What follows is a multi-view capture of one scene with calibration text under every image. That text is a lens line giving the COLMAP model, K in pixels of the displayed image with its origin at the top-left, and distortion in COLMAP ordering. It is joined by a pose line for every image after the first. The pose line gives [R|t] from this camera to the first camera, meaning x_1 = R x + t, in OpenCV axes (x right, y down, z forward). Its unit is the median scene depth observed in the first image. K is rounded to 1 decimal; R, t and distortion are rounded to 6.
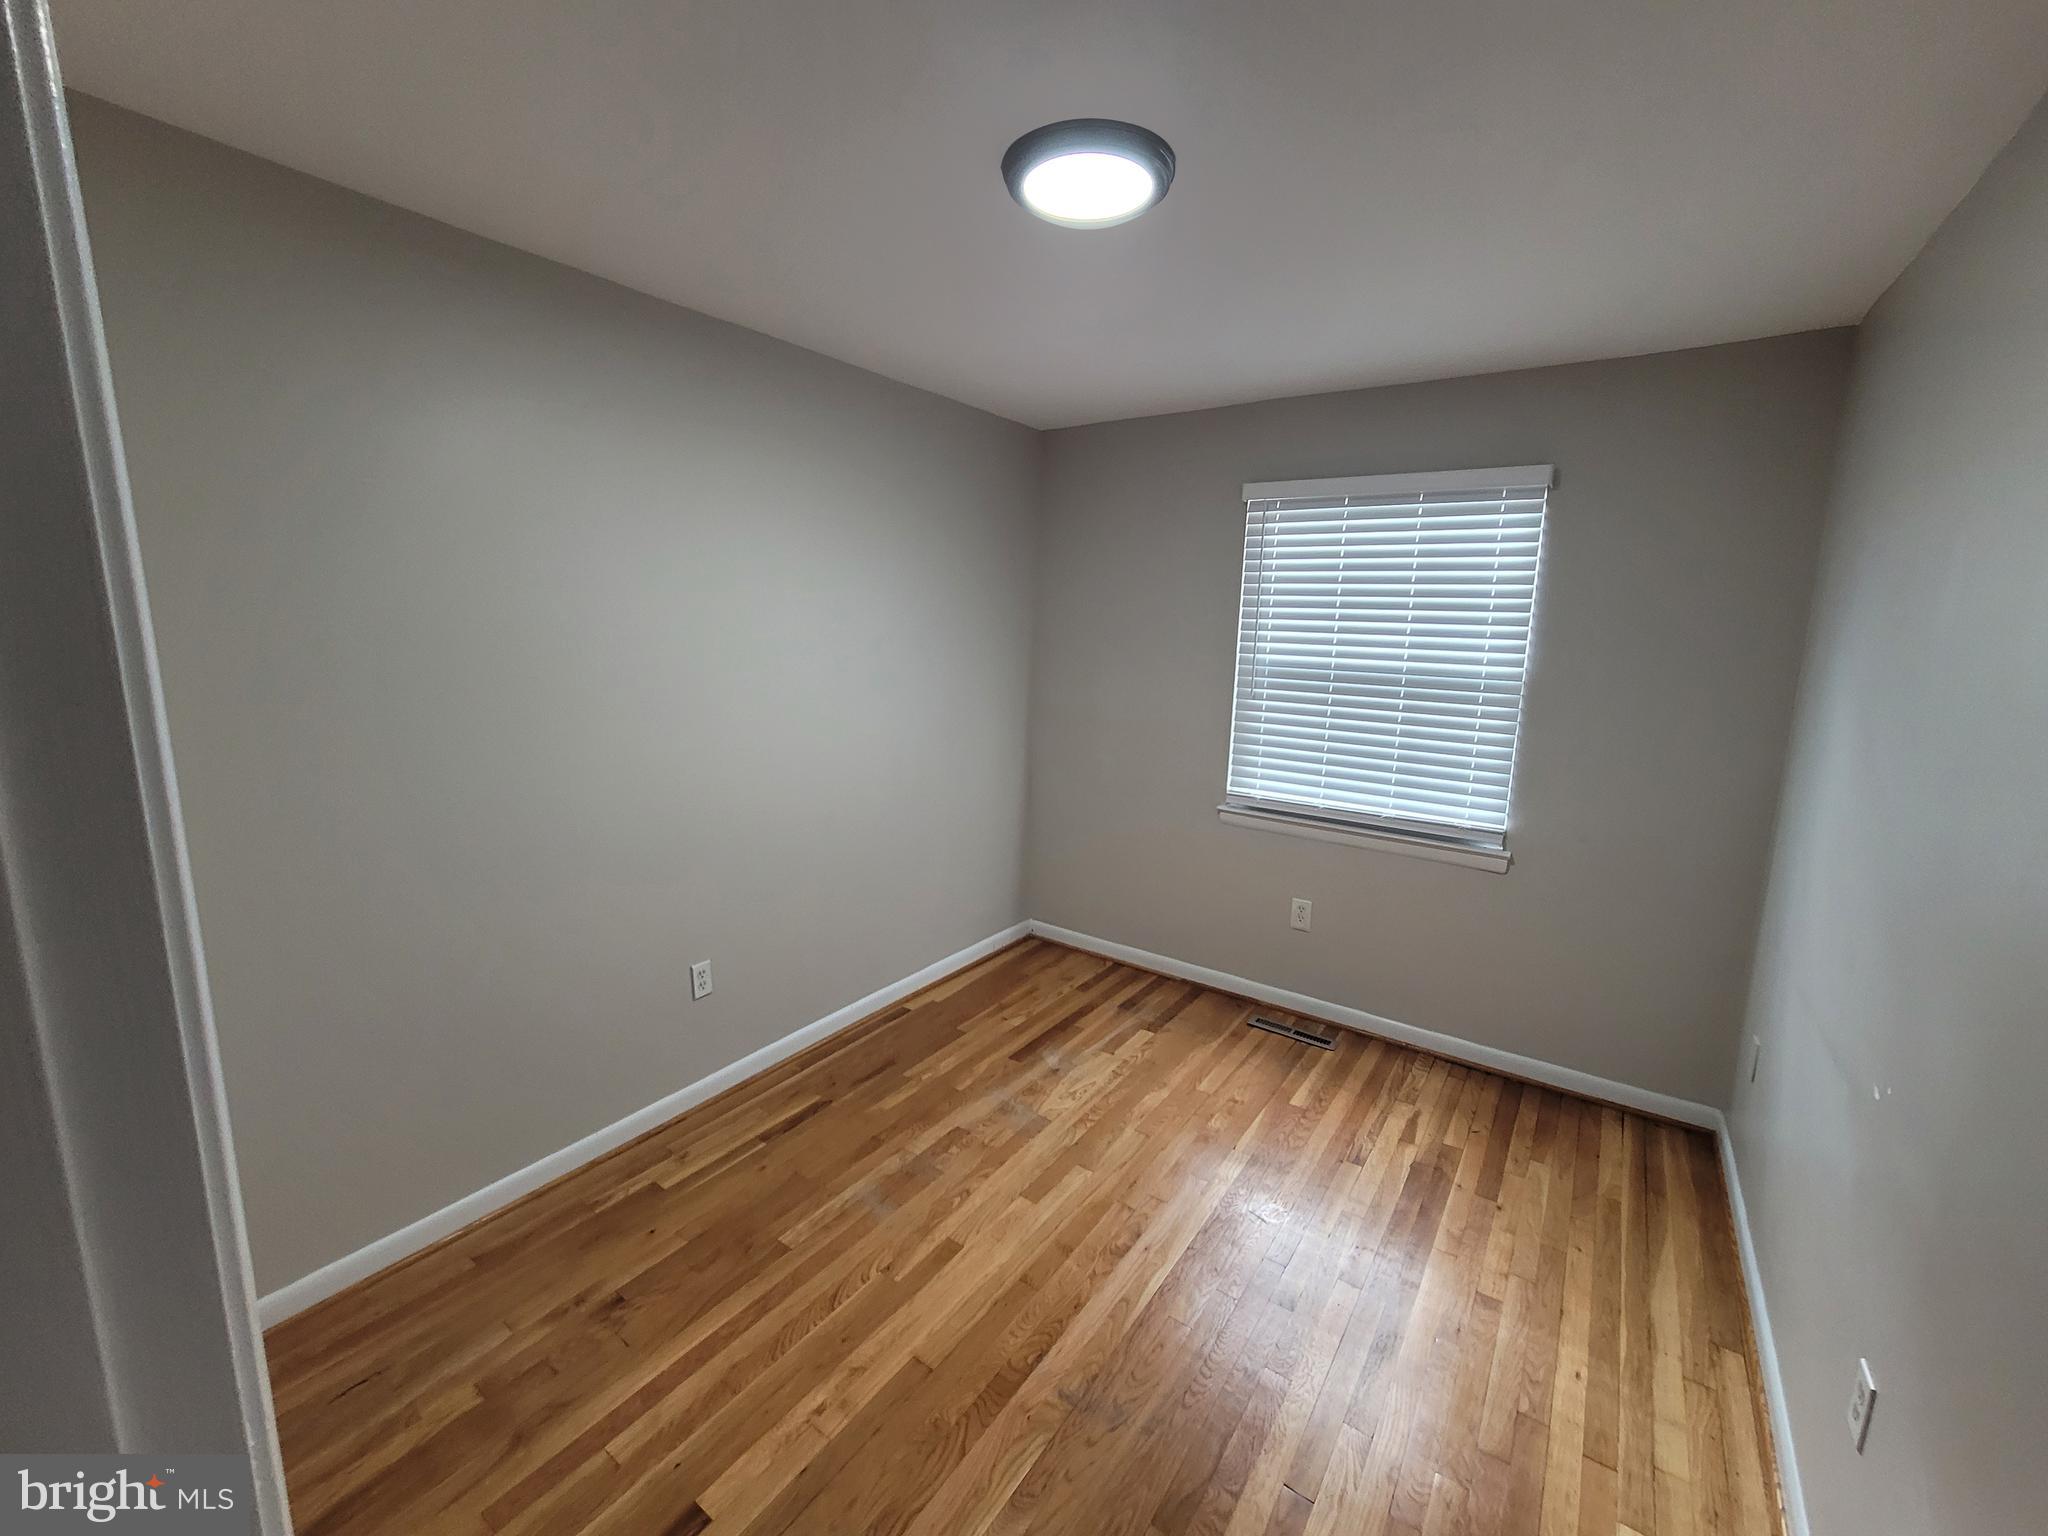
lens RADIAL K [[825.7, 0, 1024.0], [0, 825.7, 768.0], [0, 0, 1]] dist [-0.003866, -0.000373]
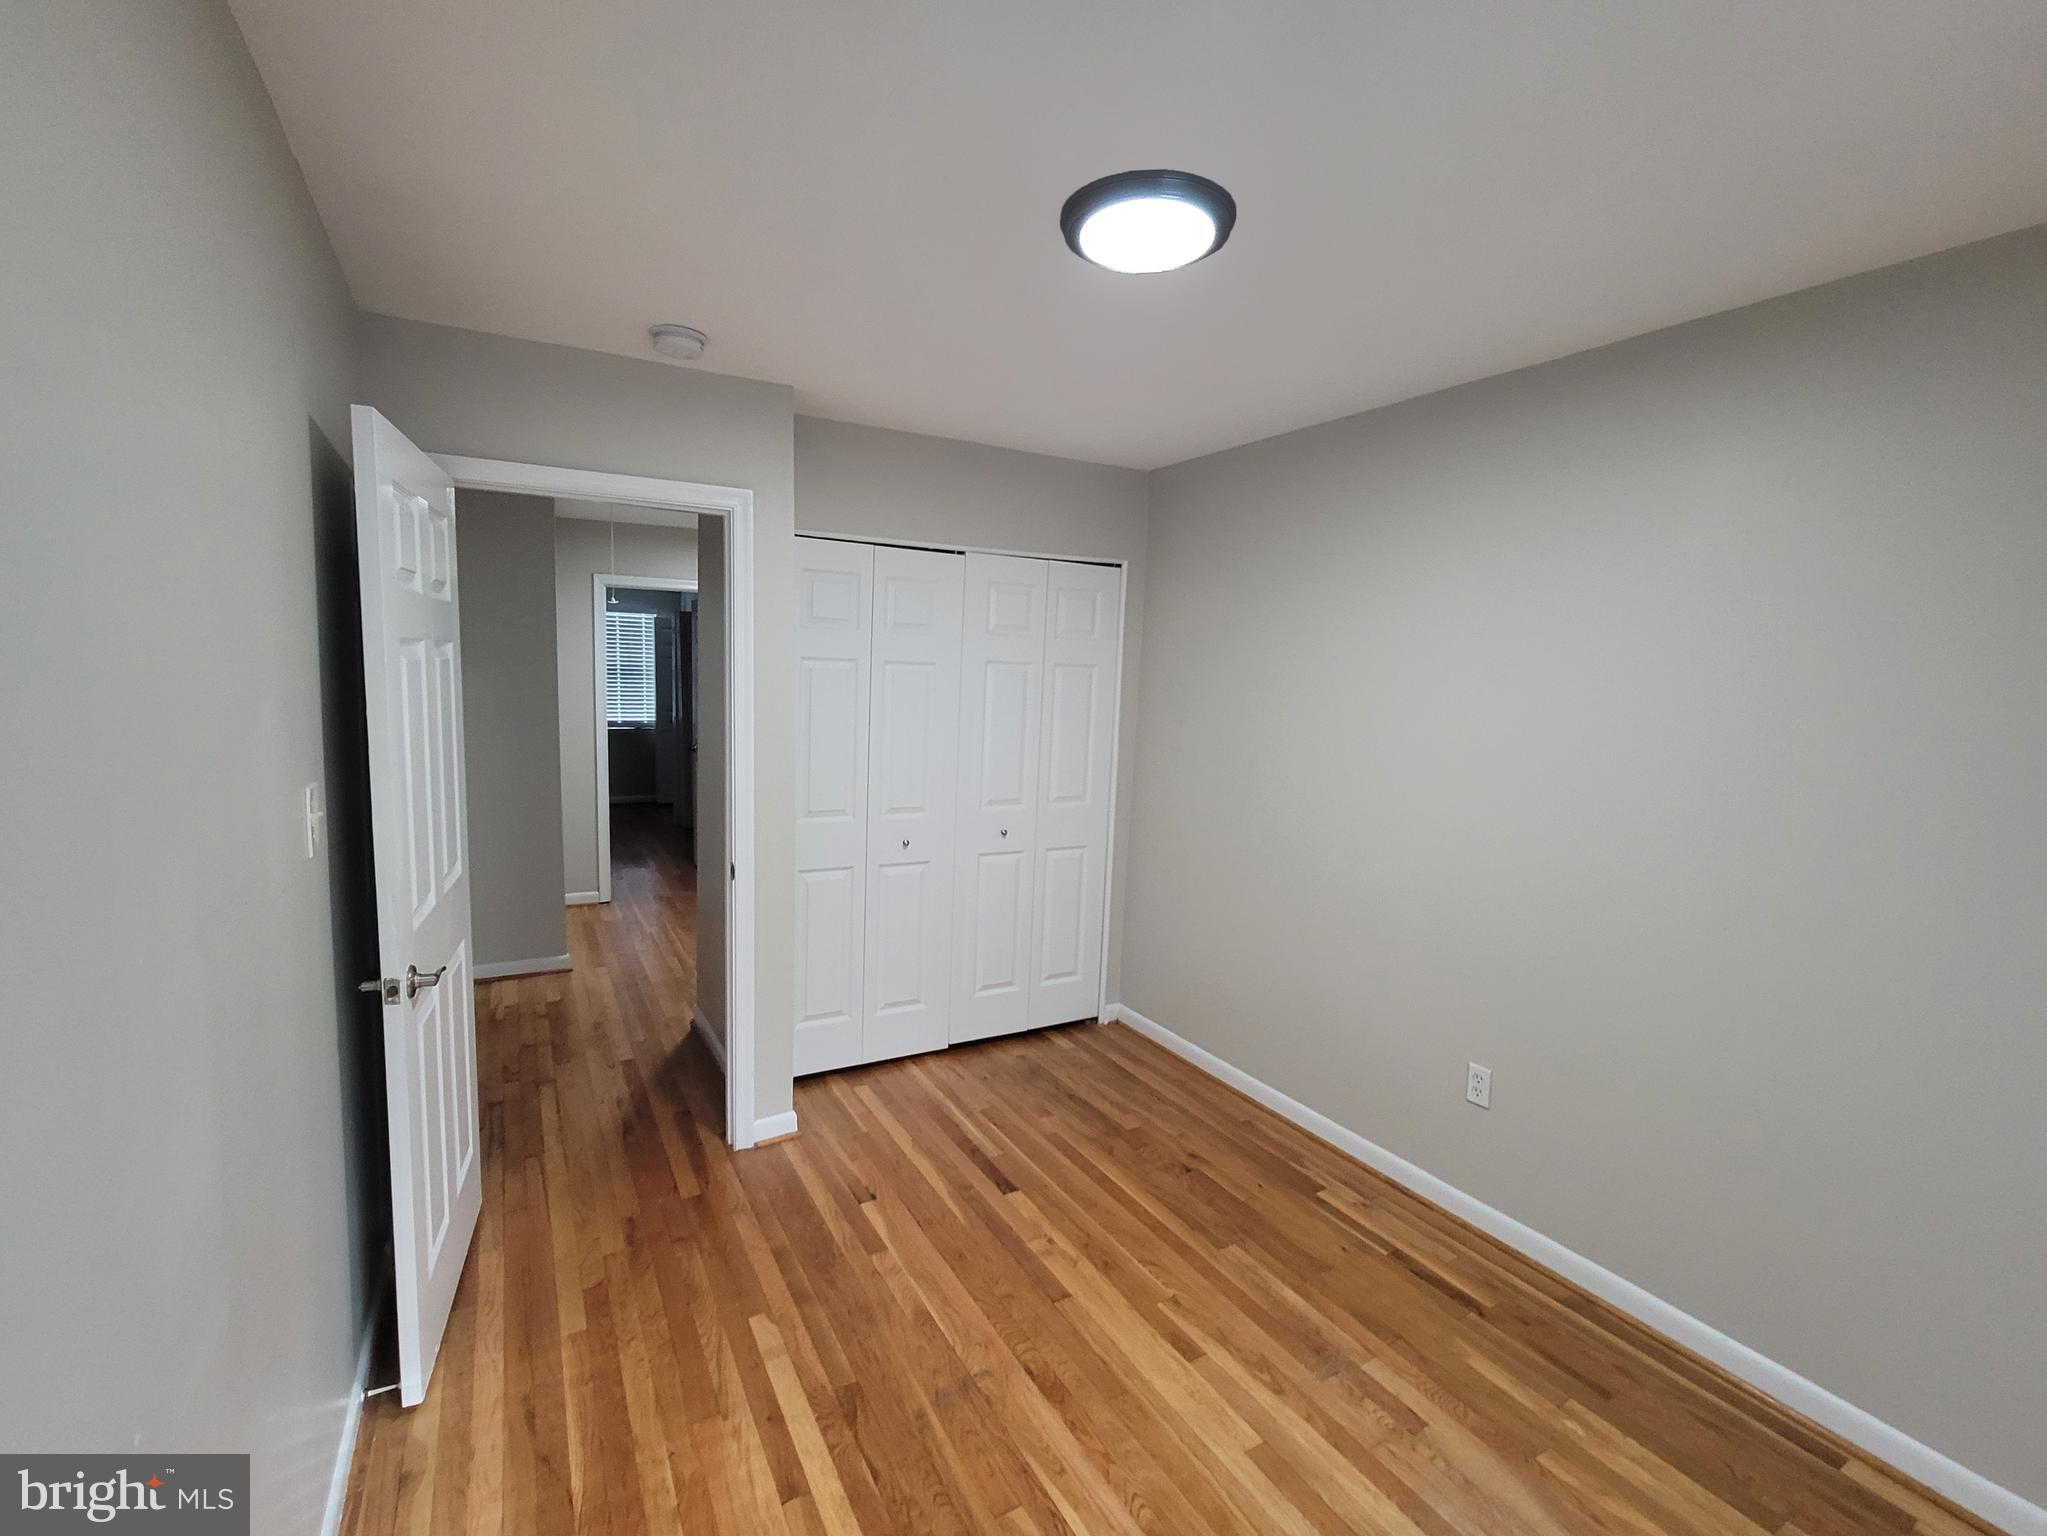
lens RADIAL K [[866.7, 0, 1009.5], [0, 866.7, 762.2], [0, 0, 1]] dist [-0.011585, 0.000016]
pose [[-0.416545, 0.057550, -0.907292, 0.617013], [-0.198412, 0.968181, 0.152505, -0.119847], [0.887199, 0.243543, -0.391873, 0.773449]]
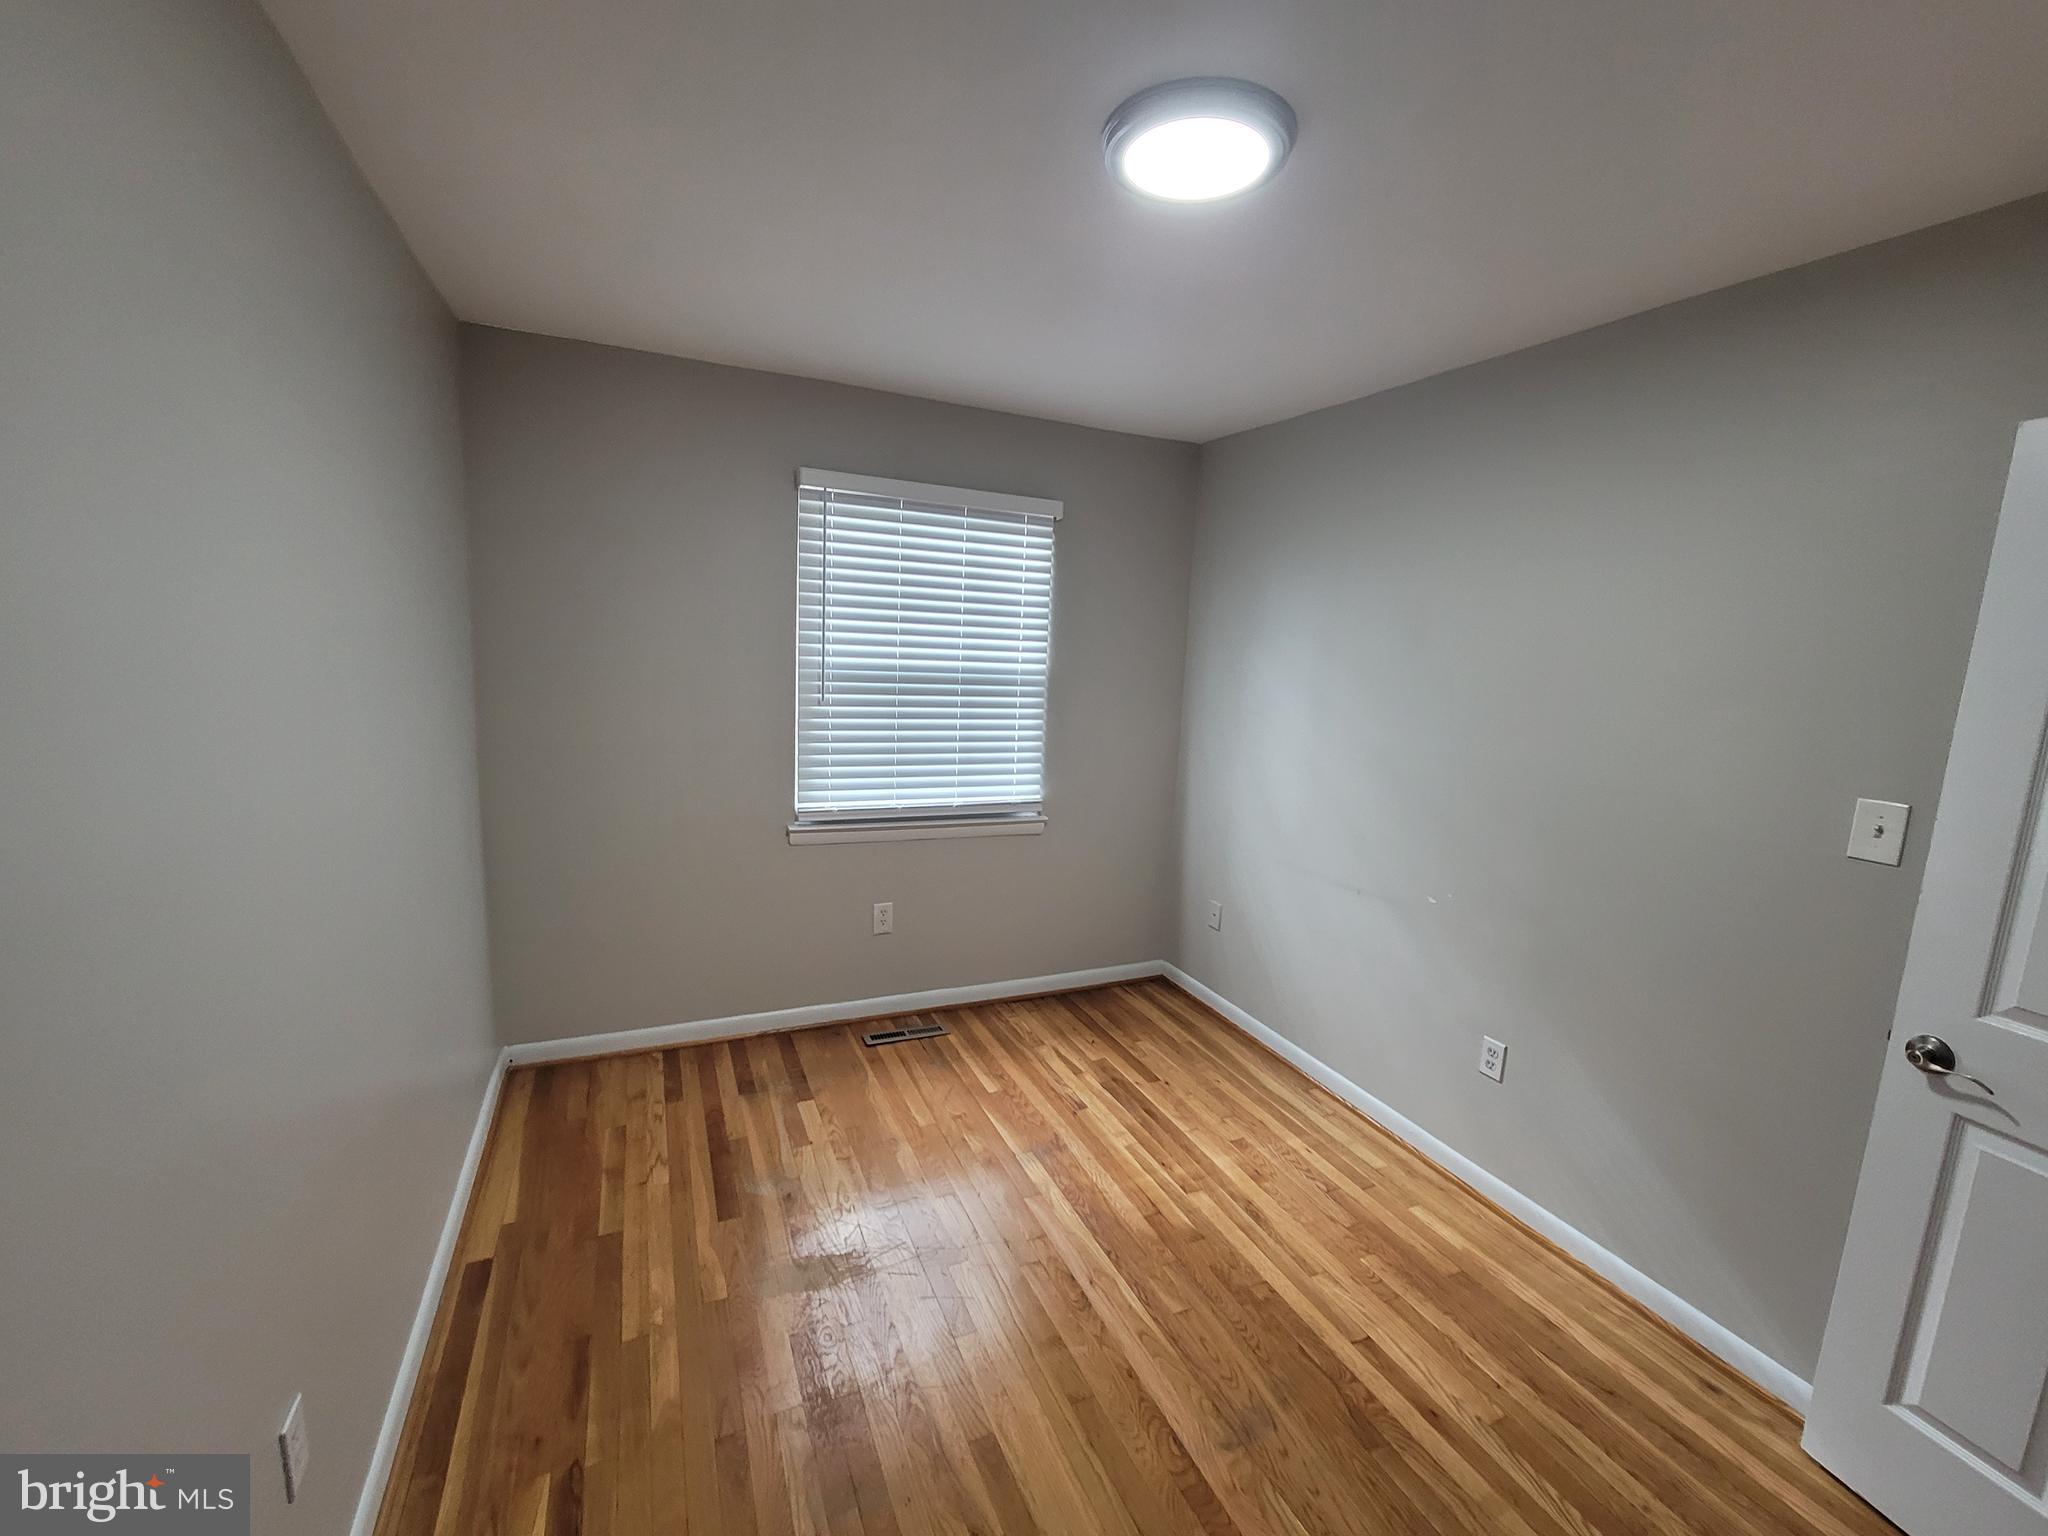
lens RADIAL K [[833.3, 0, 999.4], [0, 833.3, 769.5], [0, 0, 1]] dist [-0.000812, 0.000040]
pose [[0.516290, -0.138739, 0.845101, -0.487868], [0.117950, 0.988906, 0.090289, -0.086123], [-0.848253, 0.053064, 0.526926, 0.406086]]
